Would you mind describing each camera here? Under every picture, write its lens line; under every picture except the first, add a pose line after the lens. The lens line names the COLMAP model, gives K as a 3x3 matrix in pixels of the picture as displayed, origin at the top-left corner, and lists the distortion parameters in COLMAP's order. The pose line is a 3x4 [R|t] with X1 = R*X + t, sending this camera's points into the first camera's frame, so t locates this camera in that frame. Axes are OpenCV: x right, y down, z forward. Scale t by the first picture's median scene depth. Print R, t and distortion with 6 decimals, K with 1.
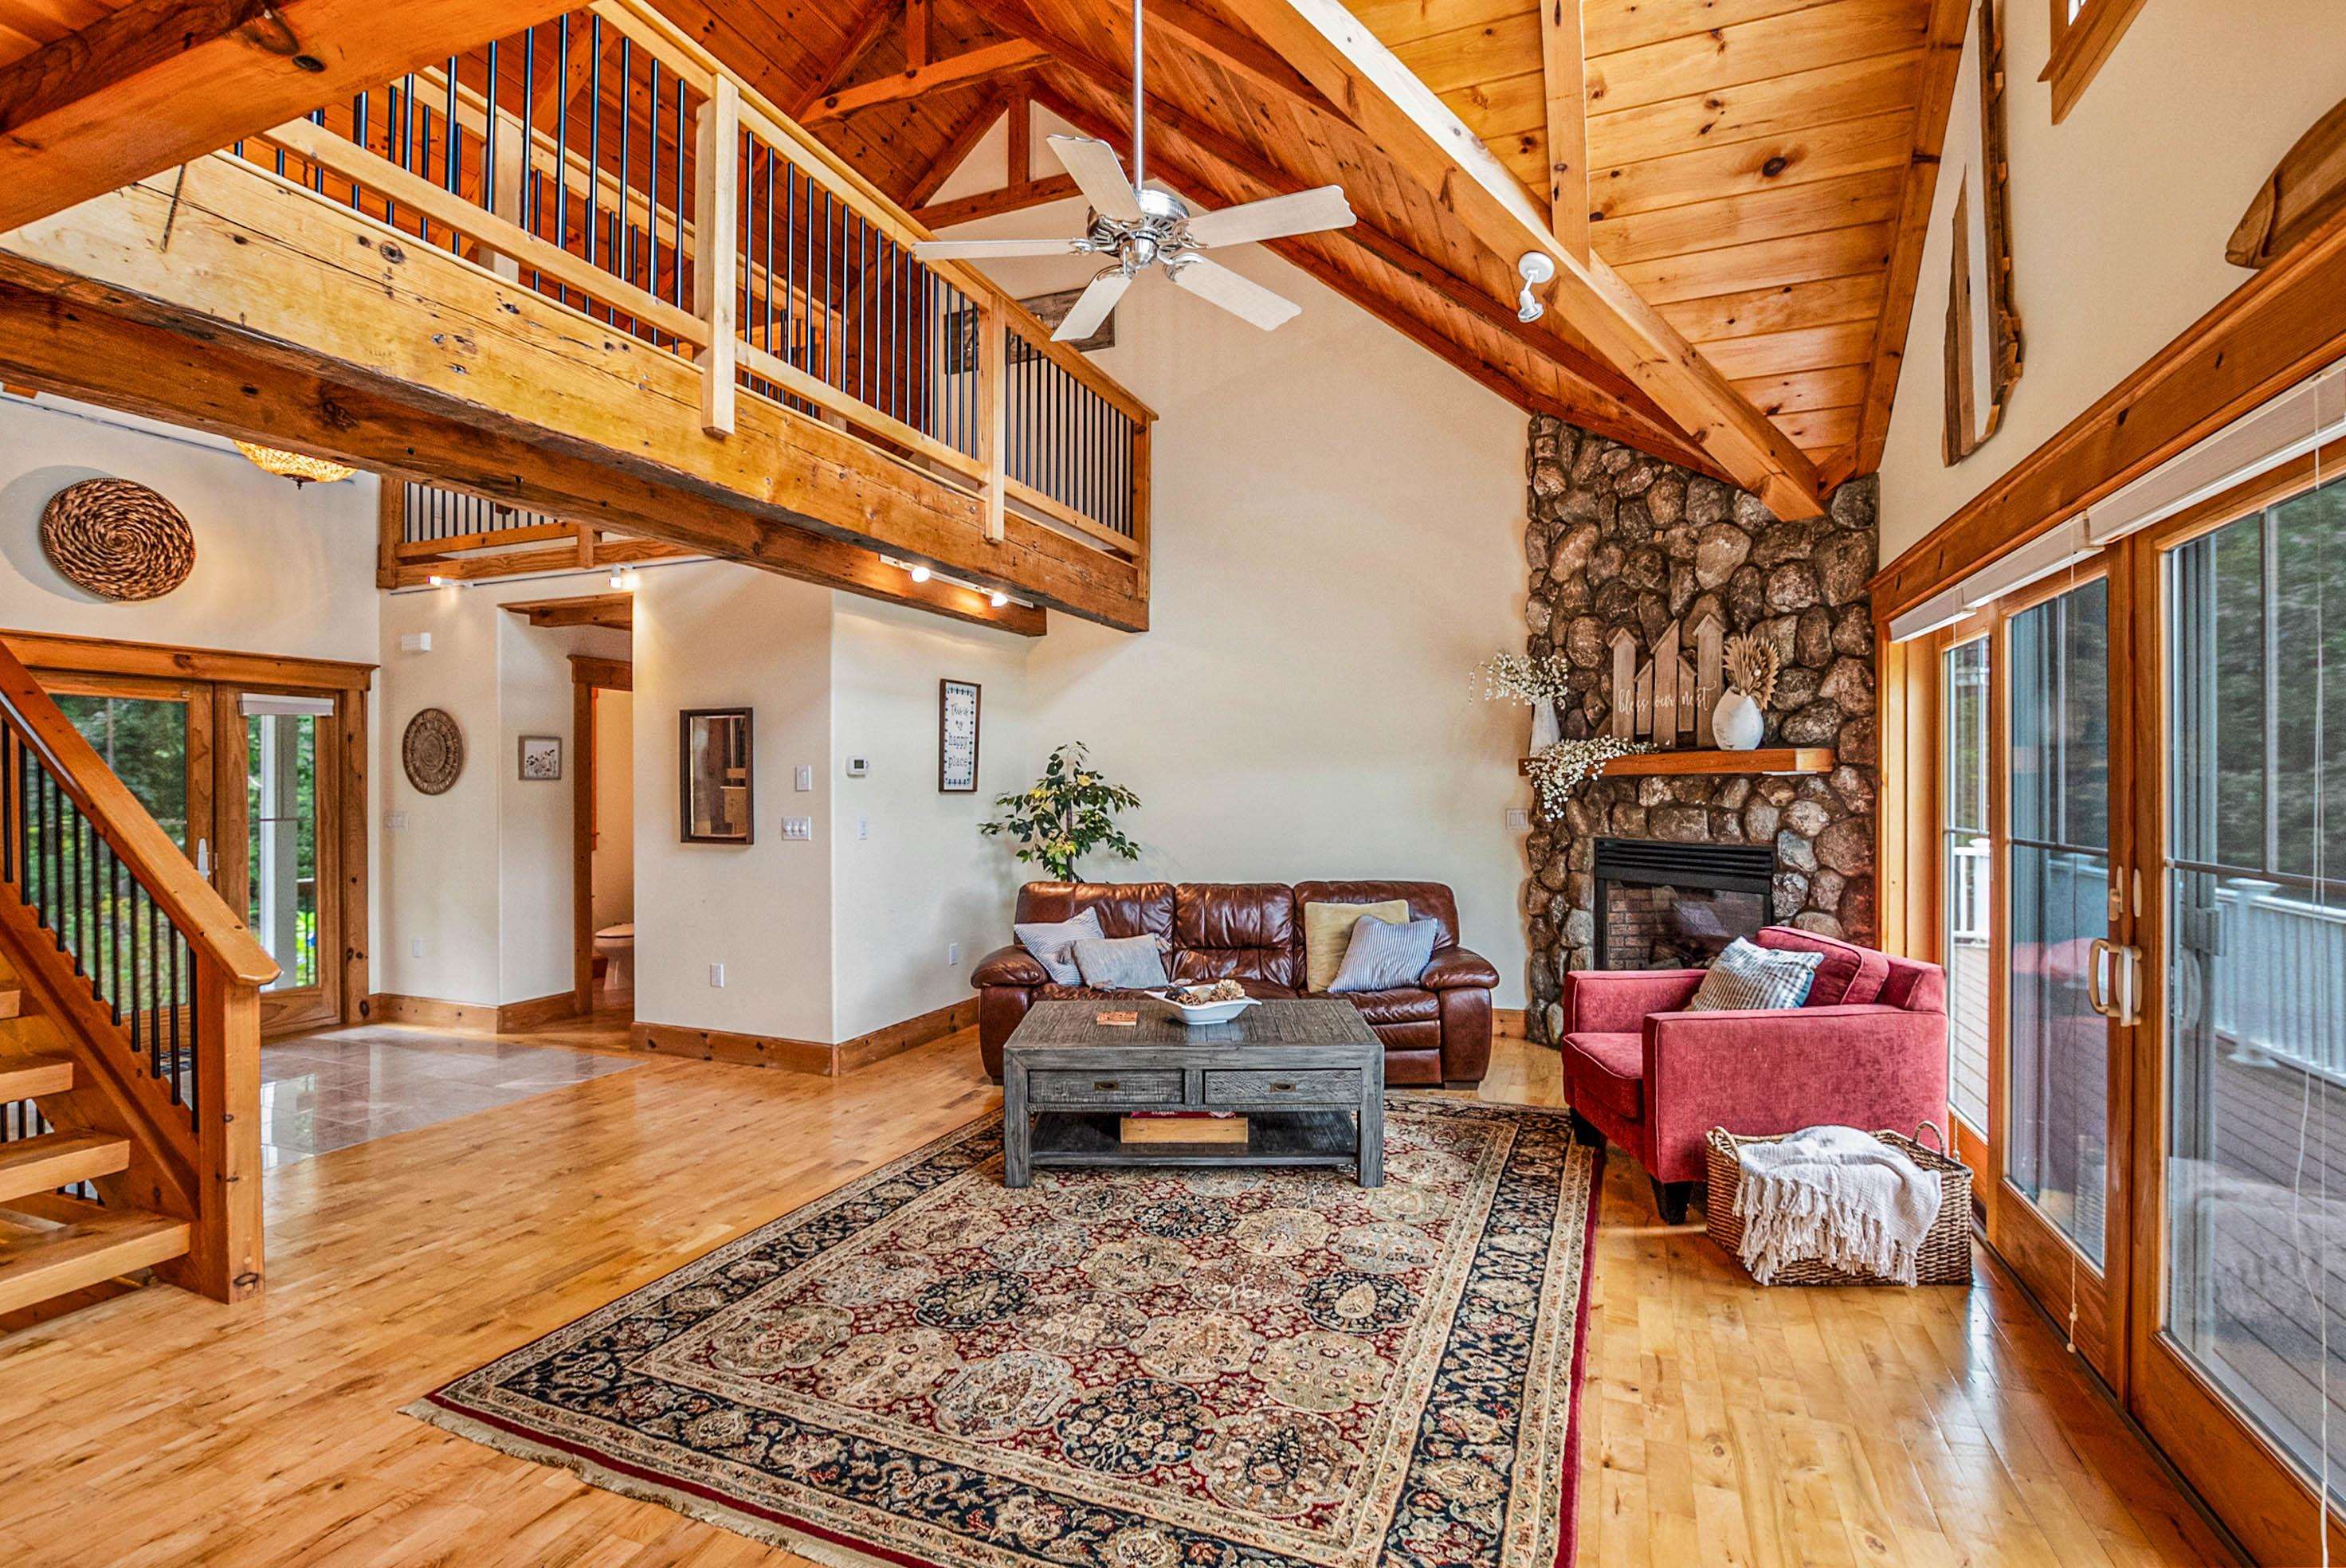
lens RADIAL K [[1076.7, 0, 1159.6], [0, 1076.7, 789.2], [0, 0, 1]] dist [-0.012891, -0.002616]
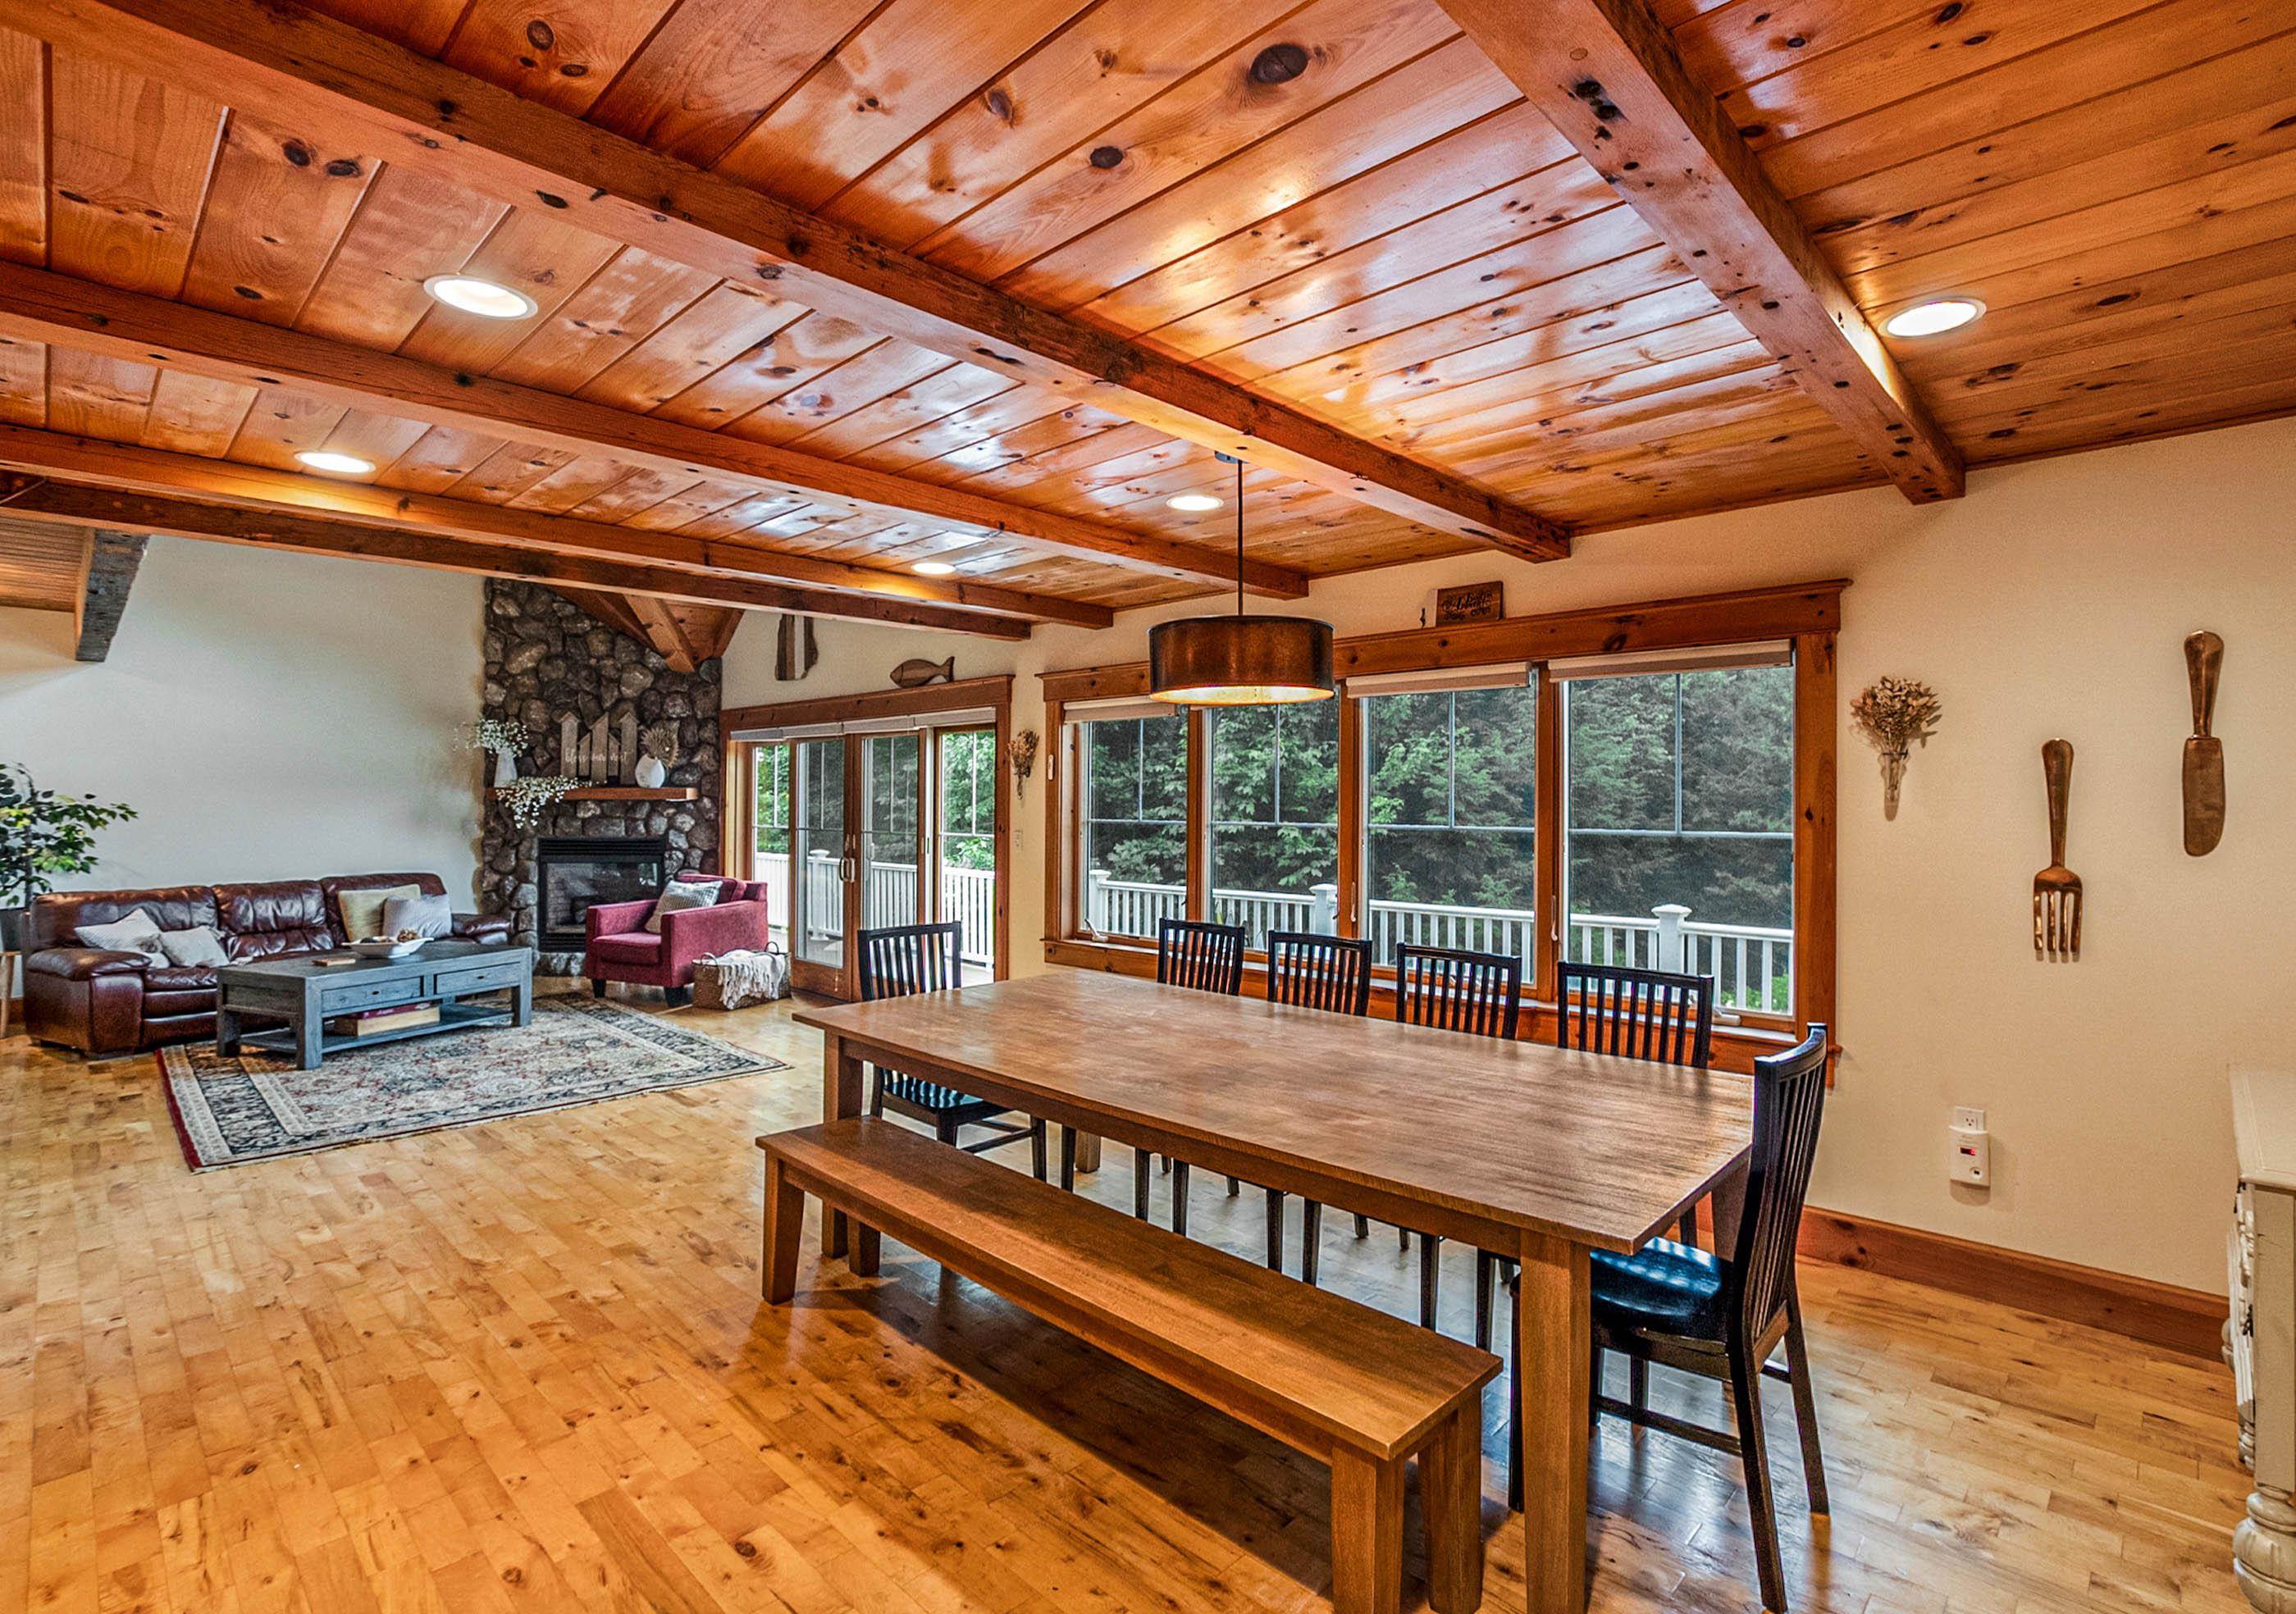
lens RADIAL K [[1036.2, 0, 1219.0], [0, 1036.2, 792.0], [0, 0, 1]] dist [-0.018593, 0.002745]
pose [[0.337184, 0.010823, 0.941377, -0.861885], [-0.005422, 0.999940, -0.009555, -0.016827], [-0.941423, -0.001882, 0.337222, -0.582465]]
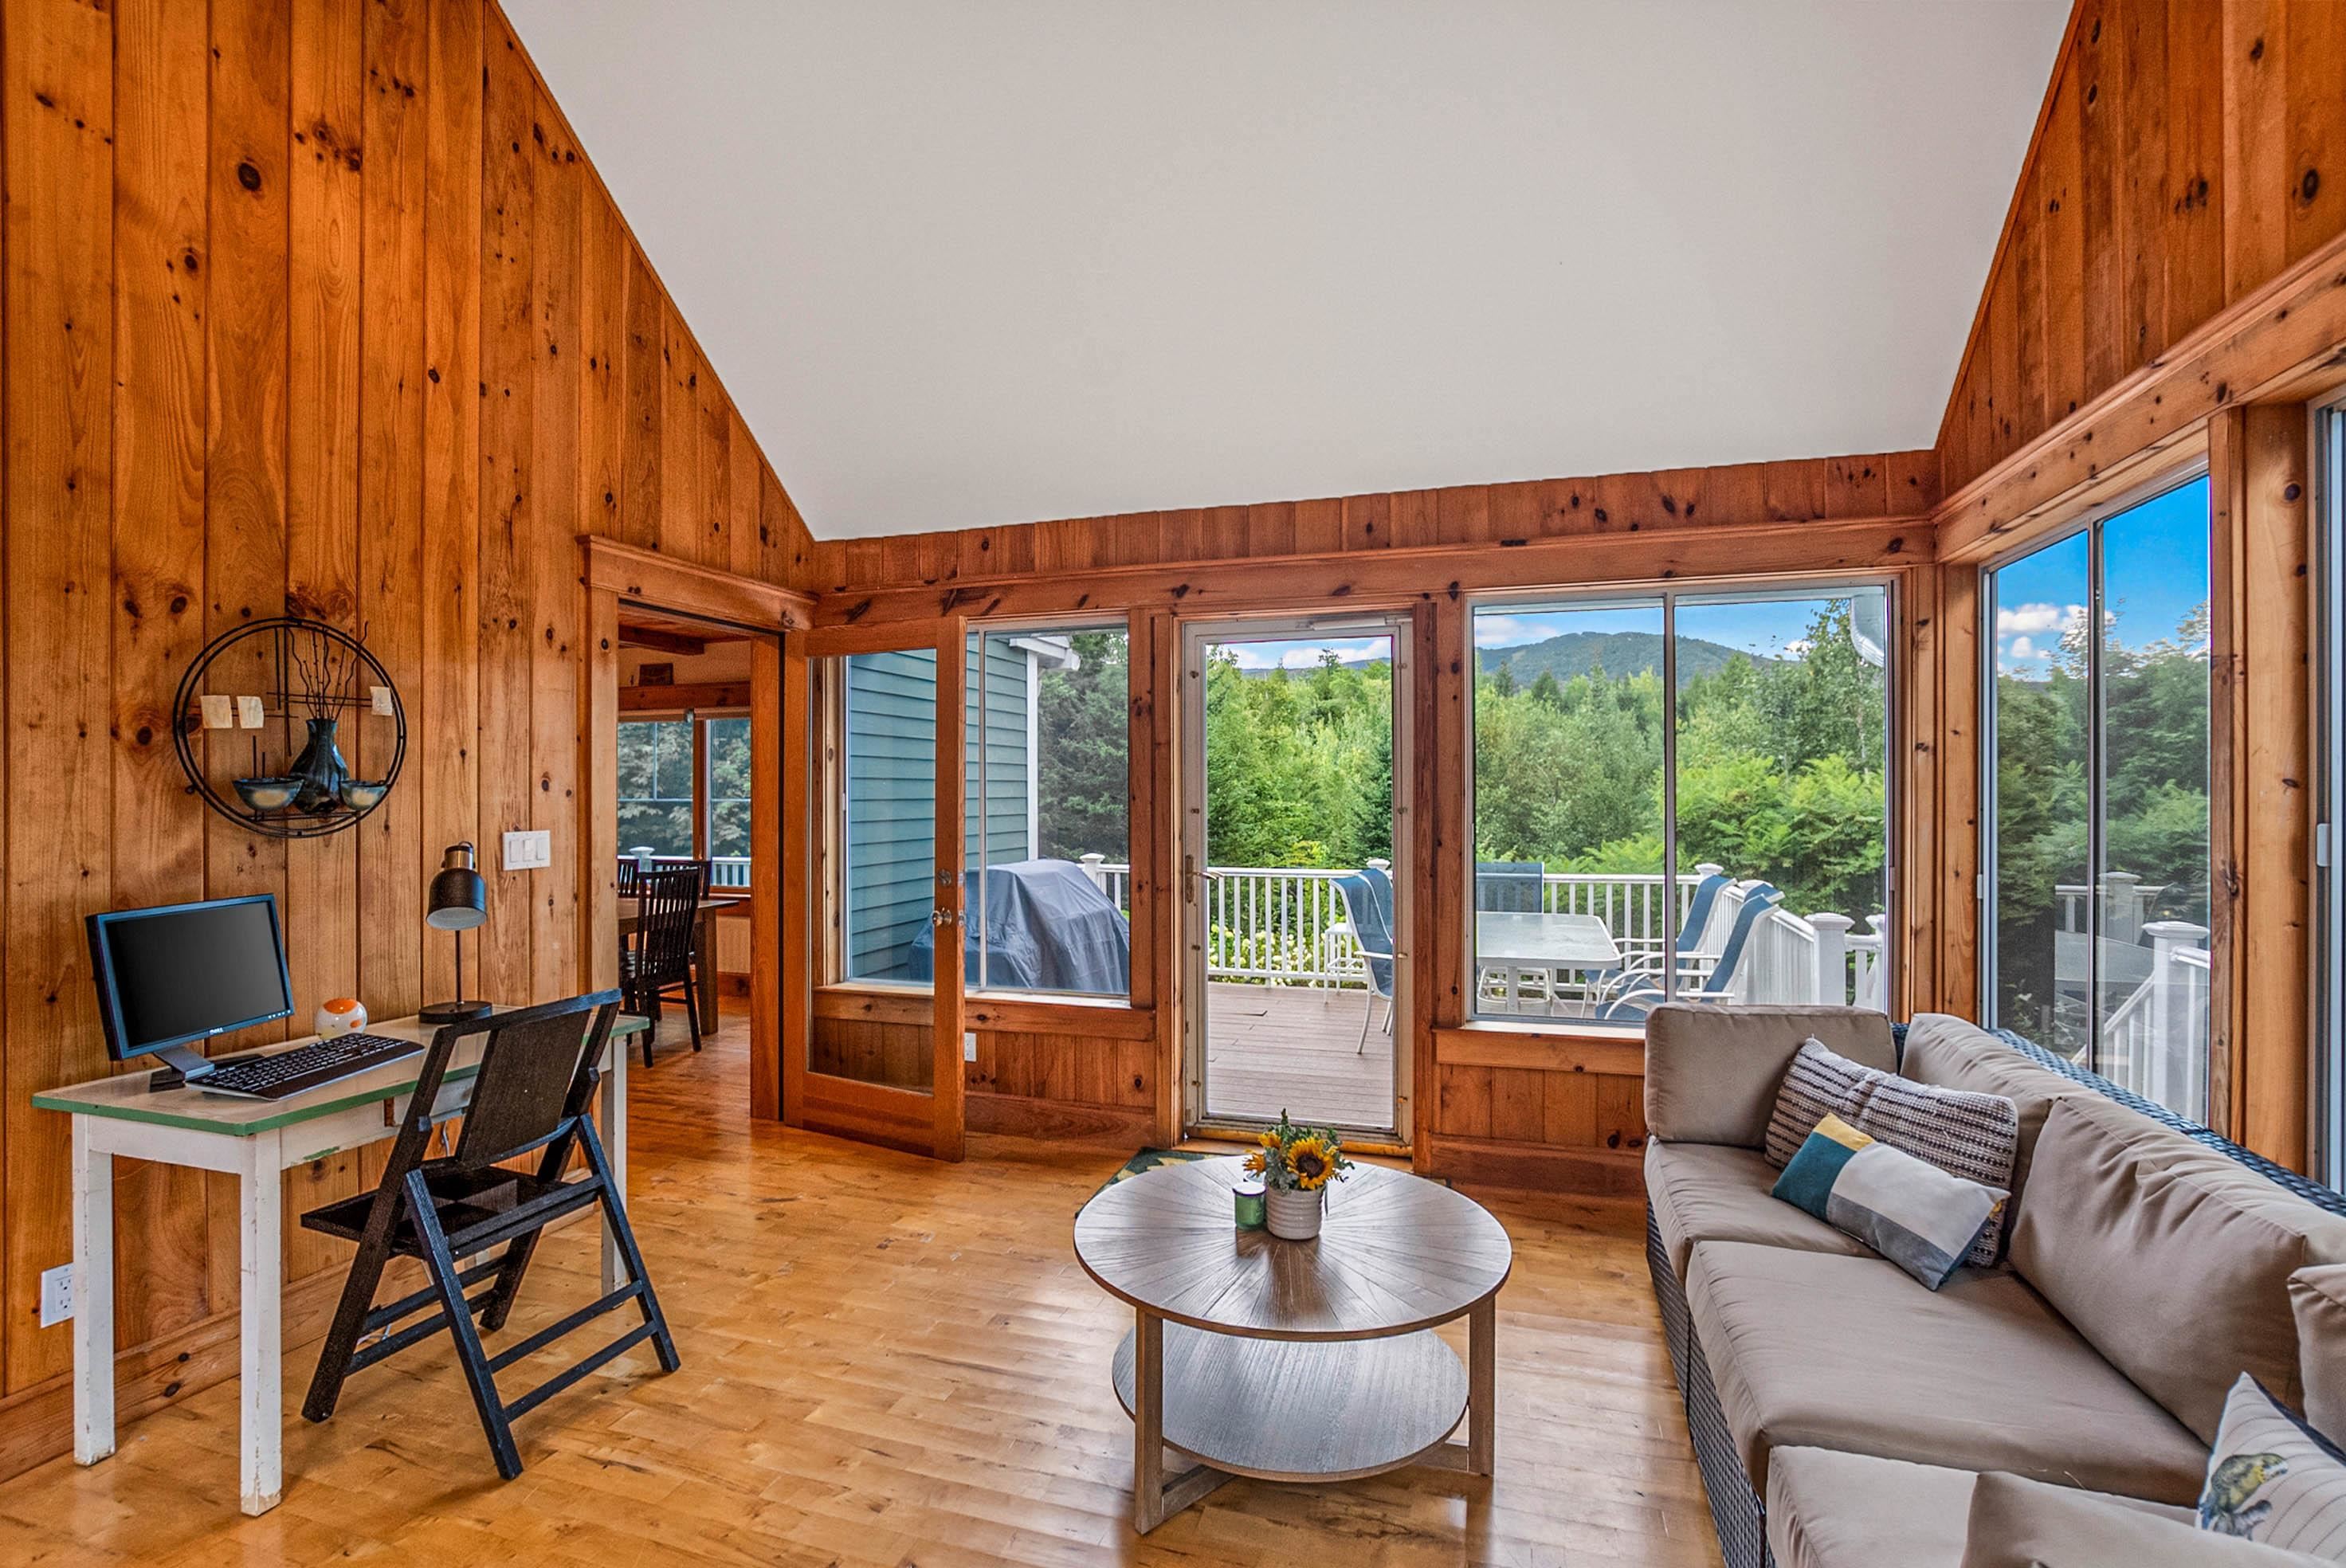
lens RADIAL K [[1076.7, 0, 1157.9], [0, 1076.7, 793.0], [0, 0, 1]] dist [-0.012891, -0.002616]
pose [[-0.070492, -0.000659, 0.997512, -1.580241], [0.002579, 0.999996, 0.000843, -0.012353], [-0.997509, 0.002632, -0.070490, -1.106086]]
